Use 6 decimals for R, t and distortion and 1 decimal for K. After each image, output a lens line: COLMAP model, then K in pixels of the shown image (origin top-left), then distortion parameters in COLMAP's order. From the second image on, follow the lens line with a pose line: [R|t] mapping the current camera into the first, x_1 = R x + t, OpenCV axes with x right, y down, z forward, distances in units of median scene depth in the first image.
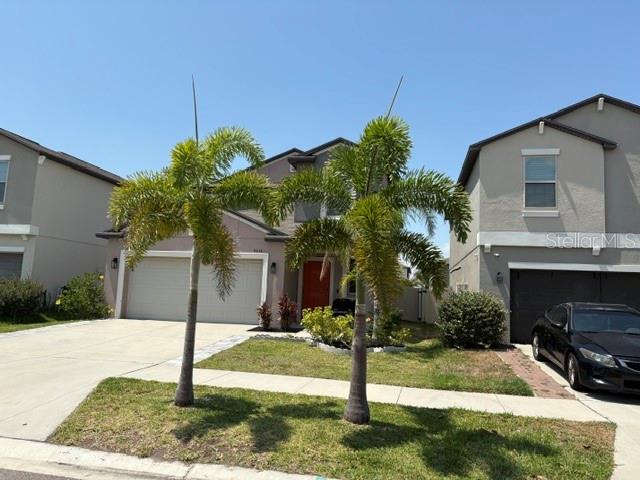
lens RADIAL K [[473.1, 0, 320.0], [0, 473.1, 240.0], [0, 0, 1]] dist [0.002750, -0.031275]
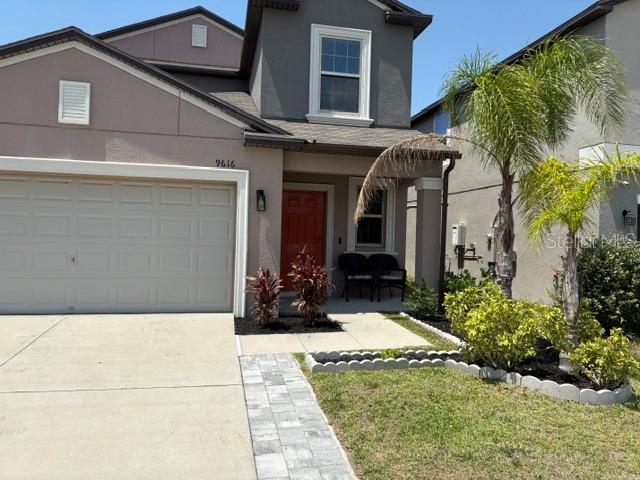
lens RADIAL K [[473.1, 0, 320.0], [0, 473.1, 240.0], [0, 0, 1]] dist [0.002750, -0.031275]
pose [[0.921155, -0.024736, 0.388408, -0.233287], [-0.027503, 0.991346, 0.128361, 0.034904], [-0.388222, -0.128923, 0.912503, 0.516168]]
